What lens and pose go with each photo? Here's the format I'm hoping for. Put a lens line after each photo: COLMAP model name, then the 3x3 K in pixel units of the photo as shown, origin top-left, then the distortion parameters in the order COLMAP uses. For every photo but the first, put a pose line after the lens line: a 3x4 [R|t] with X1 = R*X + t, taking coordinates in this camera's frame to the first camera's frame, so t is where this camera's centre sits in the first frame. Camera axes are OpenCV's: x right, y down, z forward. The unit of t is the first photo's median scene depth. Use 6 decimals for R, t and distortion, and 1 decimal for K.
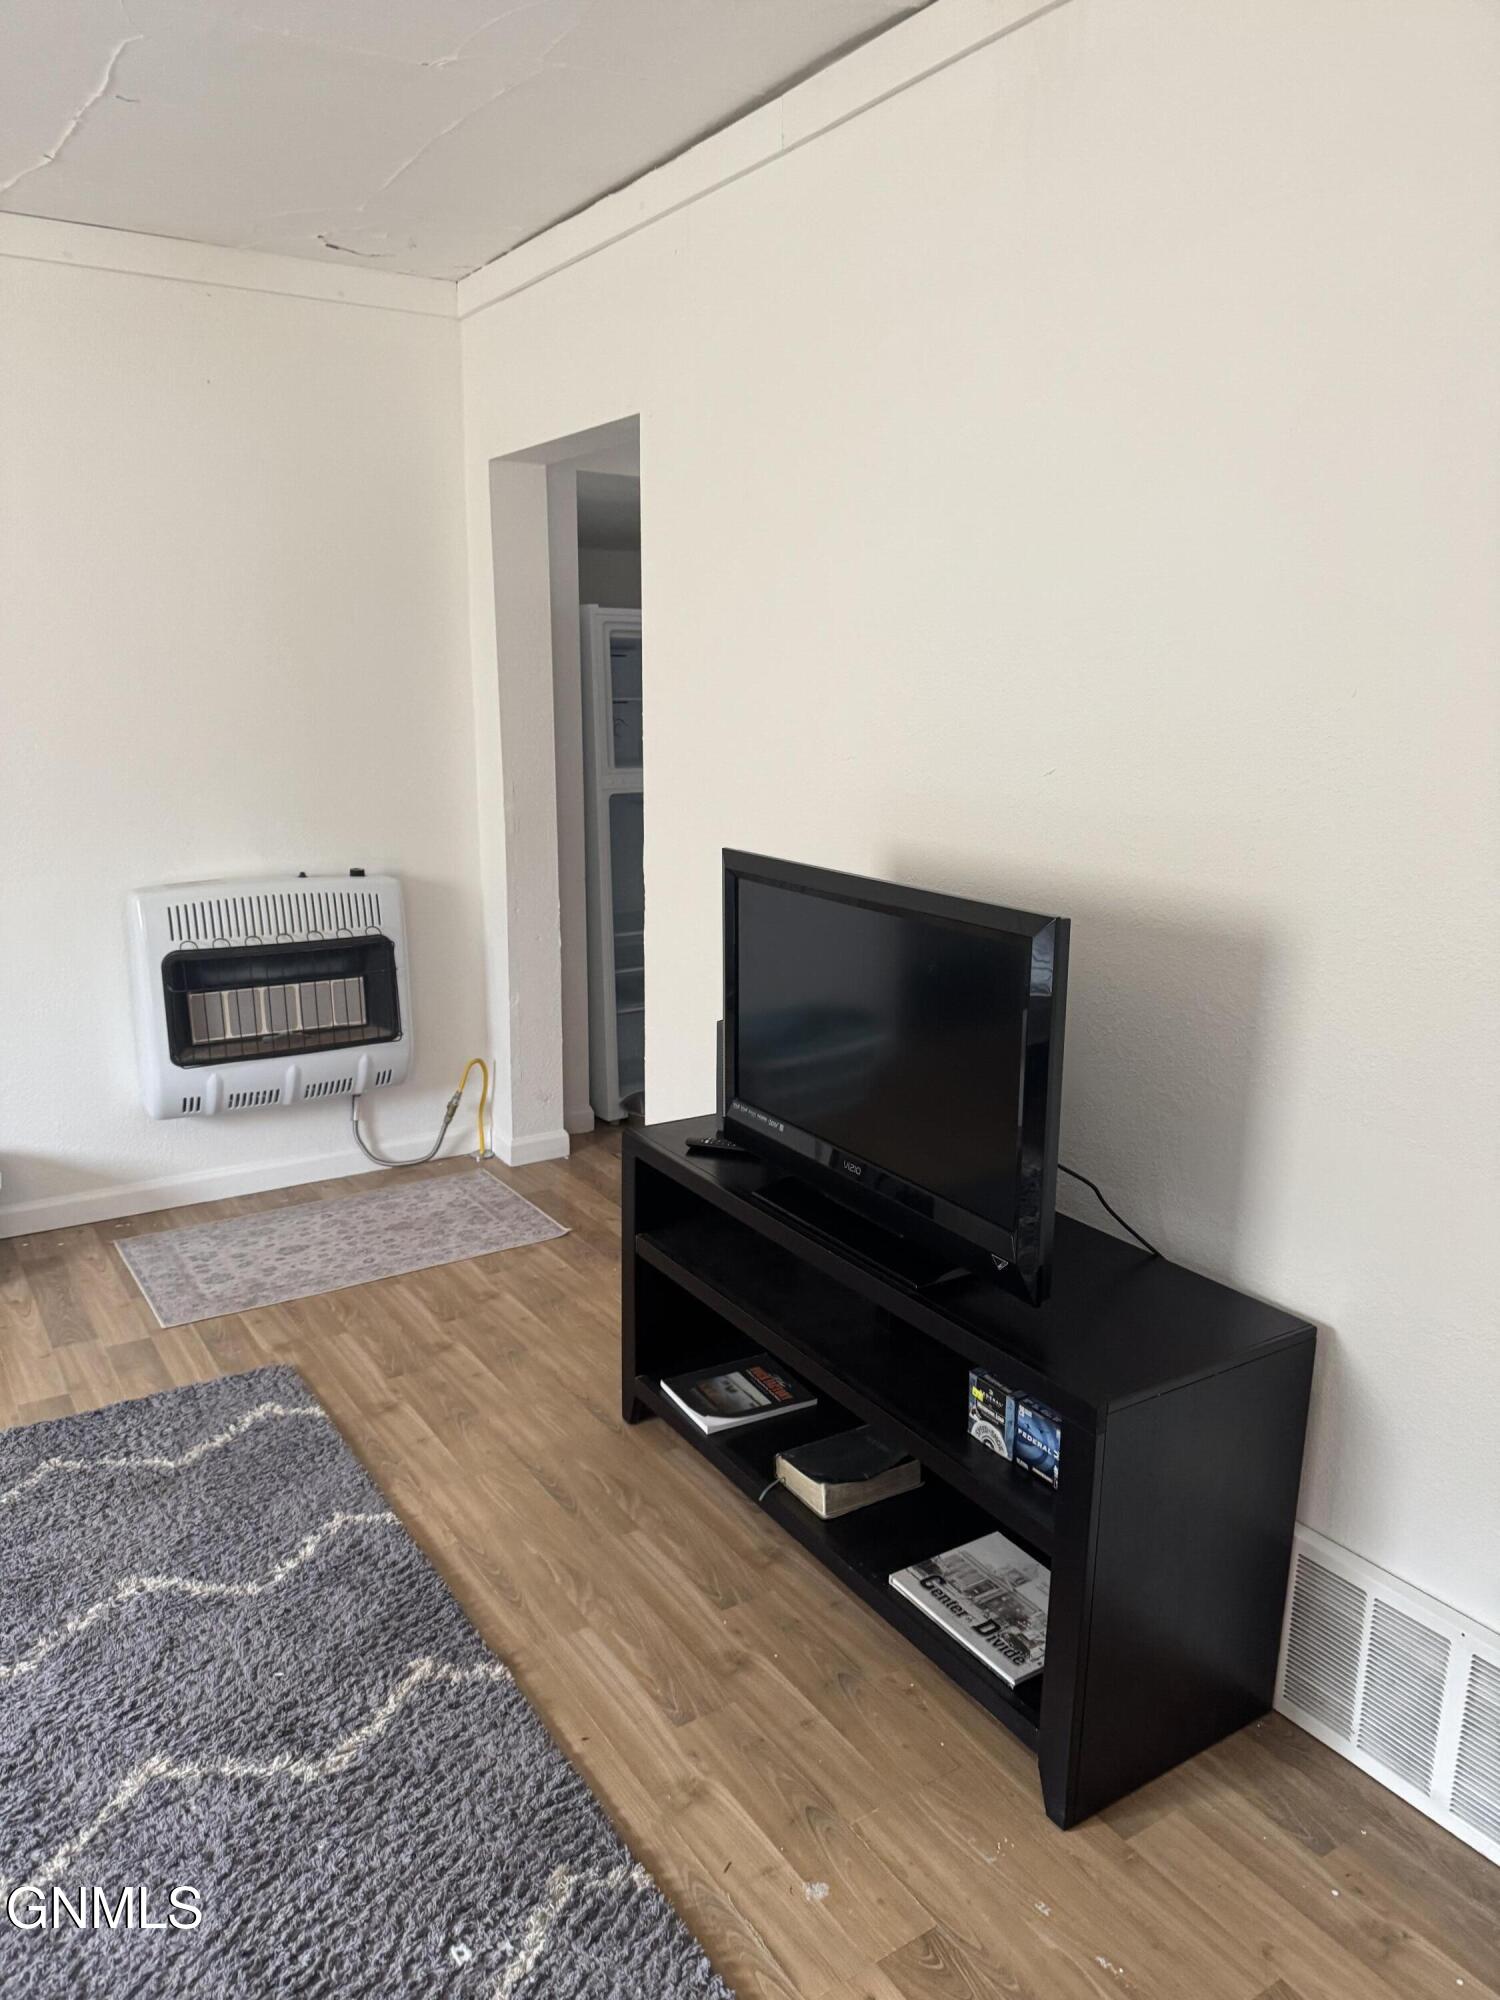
lens RADIAL K [[1420.1, 0, 753.7], [0, 1420.1, 1001.7], [0, 0, 1]] dist [0.023844, -0.030767]
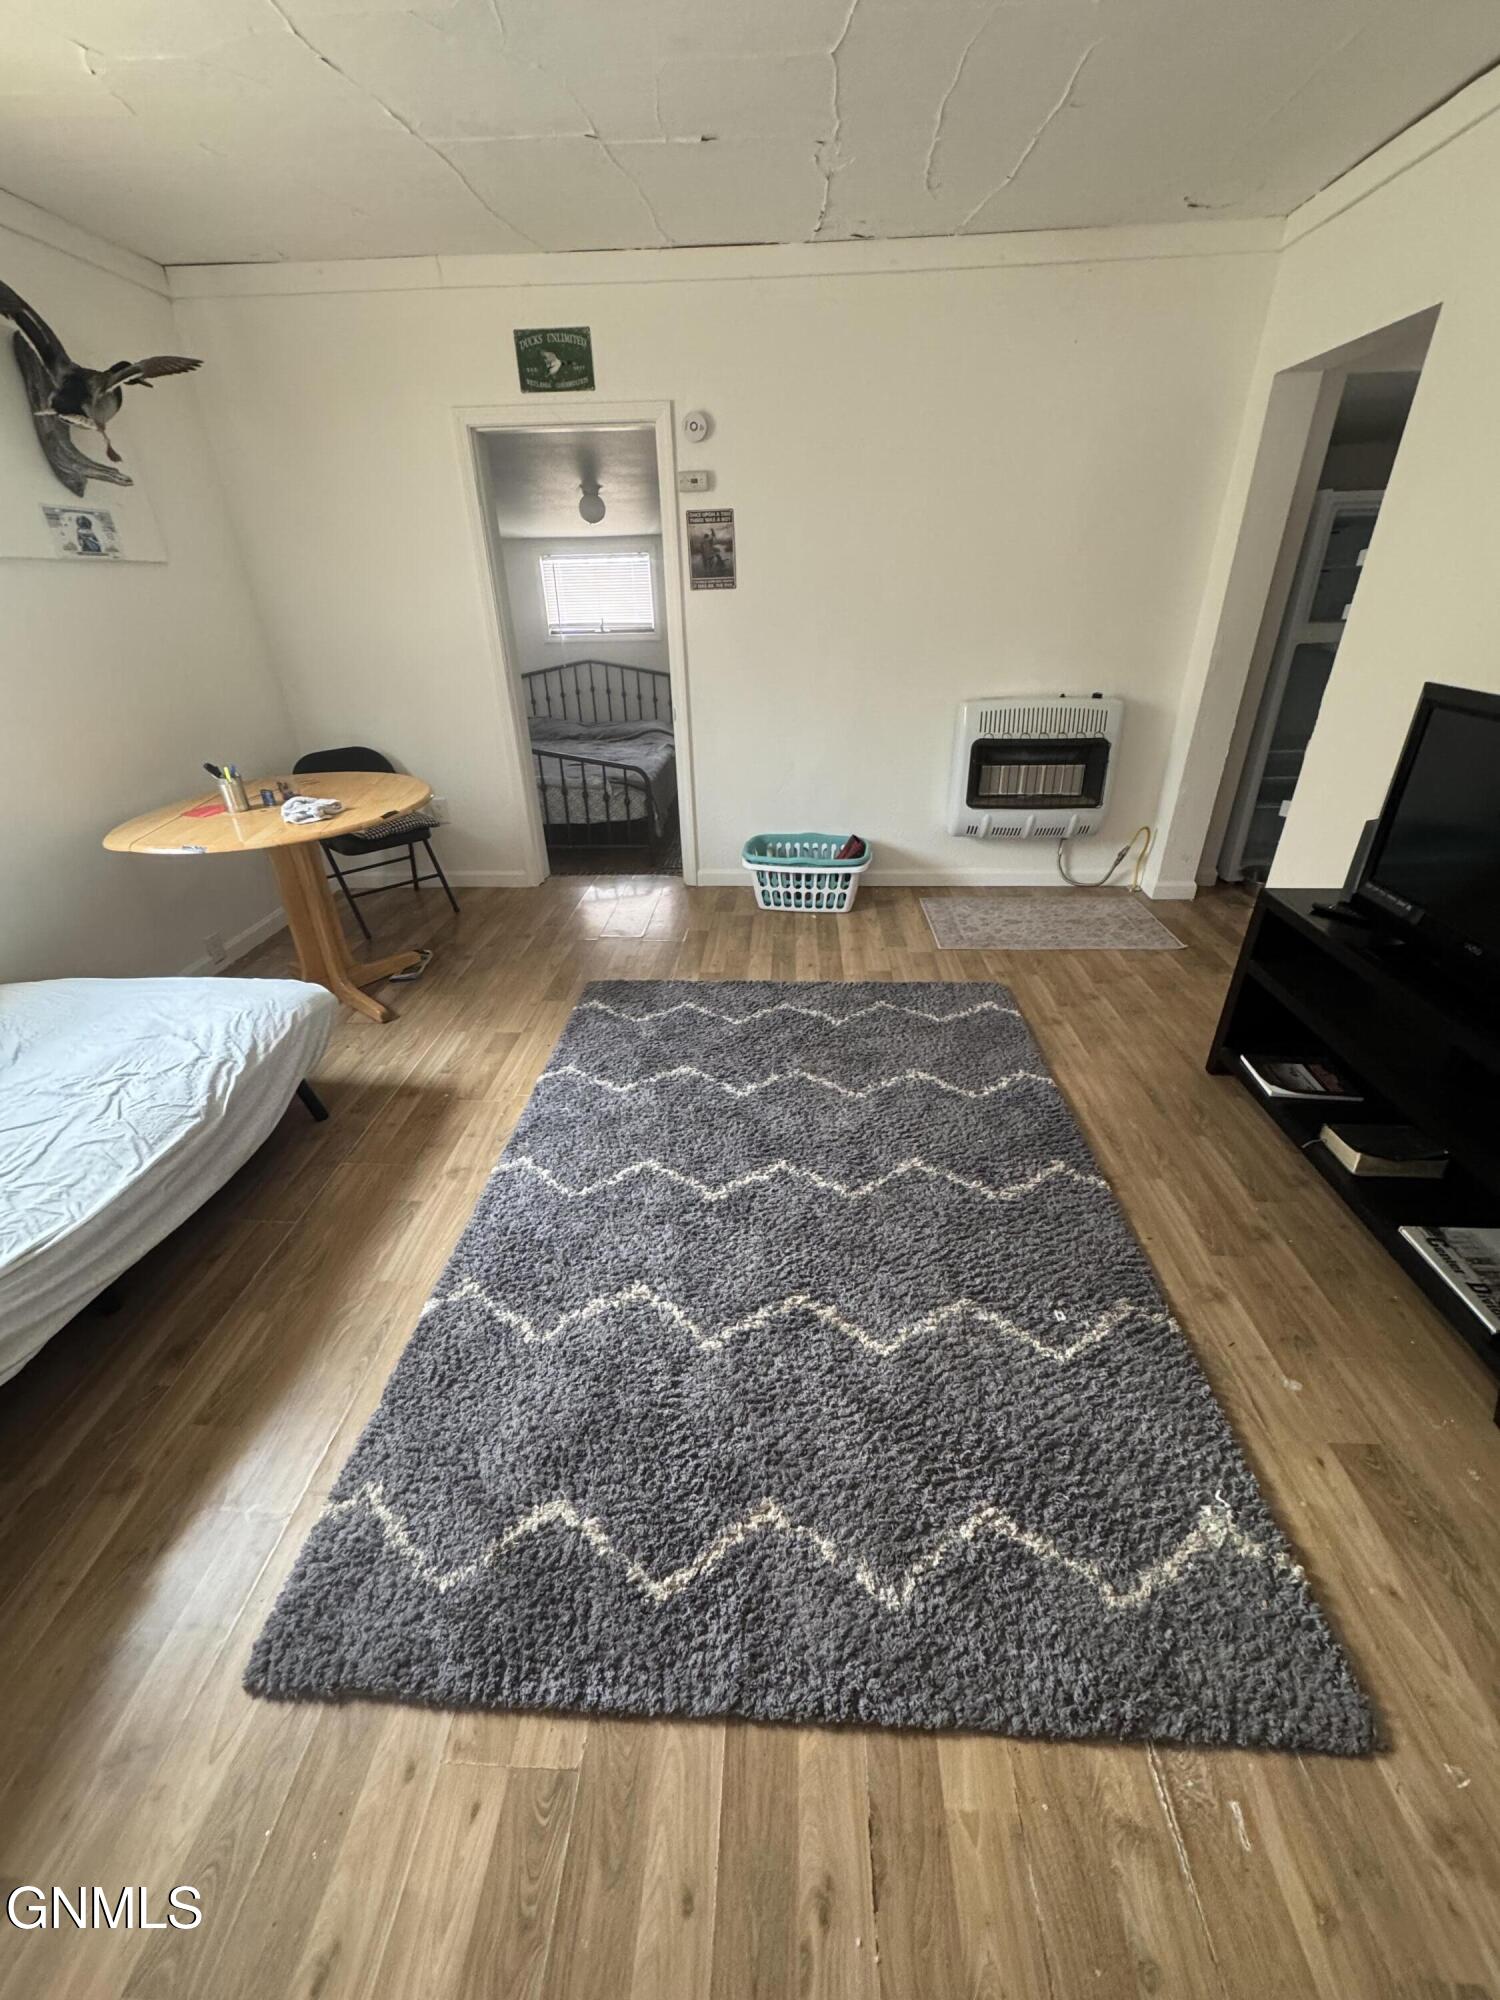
lens RADIAL K [[799.4, 0, 753.1], [0, 799.4, 1000.9], [0, 0, 1]] dist [-0.002177, 0.001053]
pose [[0.811738, 0.253975, -0.525907, -0.056777], [-0.106158, 0.949656, 0.294761, 0.014257], [0.574293, -0.183440, 0.797833, 0.017697]]
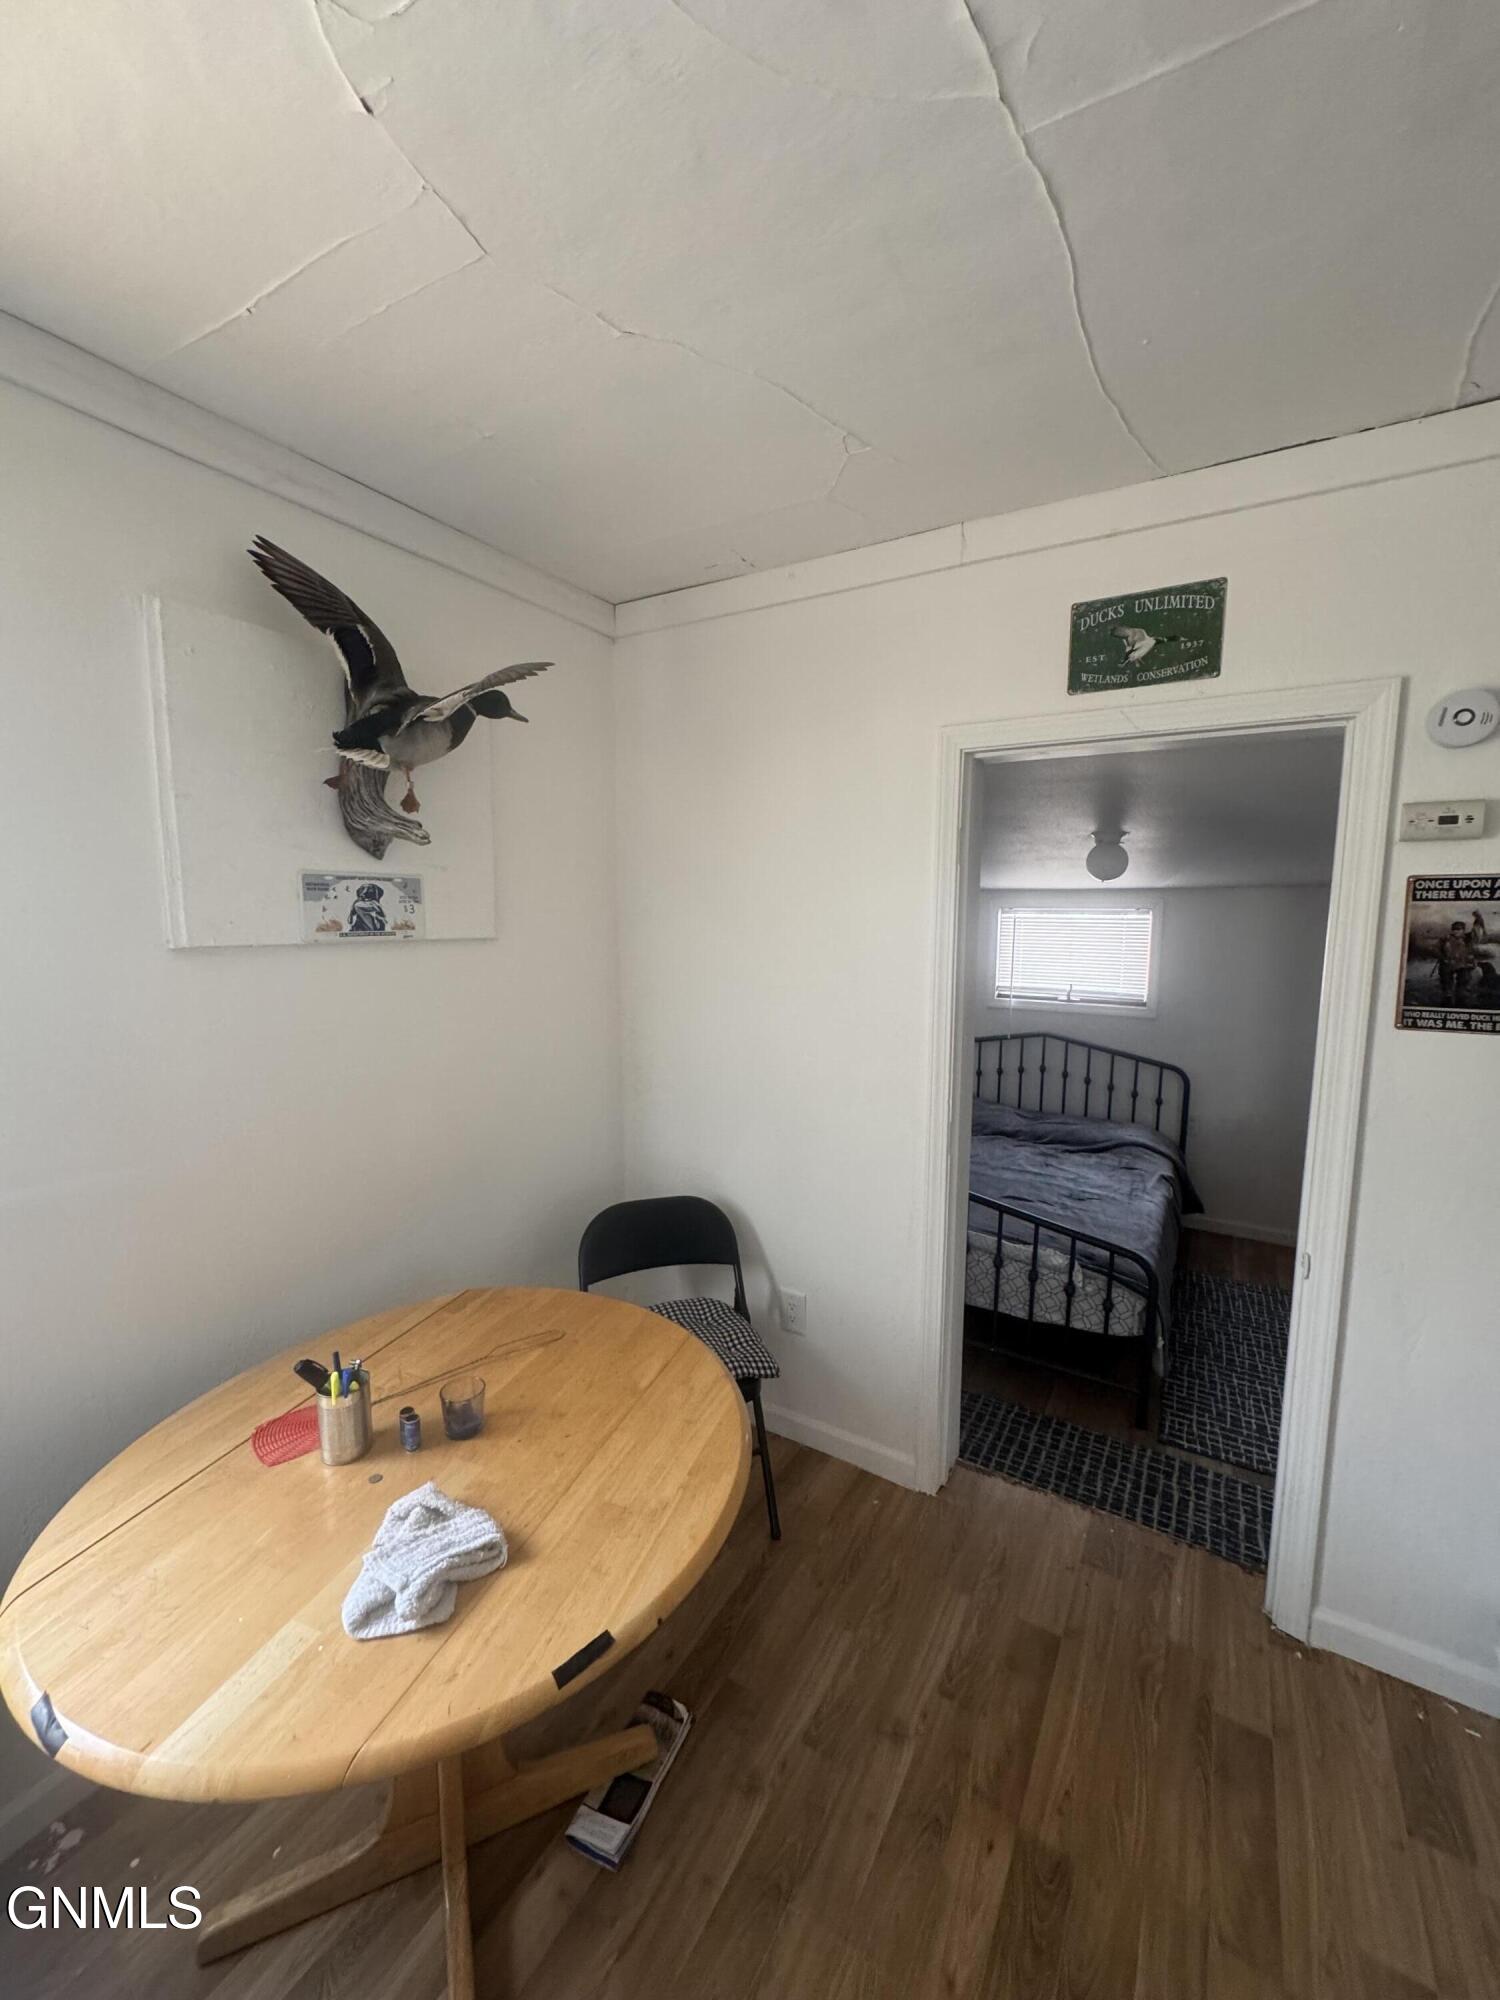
lens RADIAL K [[799.4, 0, 744.3], [0, 799.4, 990.9], [0, 0, 1]] dist [-0.002177, 0.001053]
pose [[0.434677, 0.092714, -0.895801, -0.688680], [-0.206335, 0.978481, 0.001150, -0.158849], [0.876631, 0.184335, 0.444453, 0.444015]]
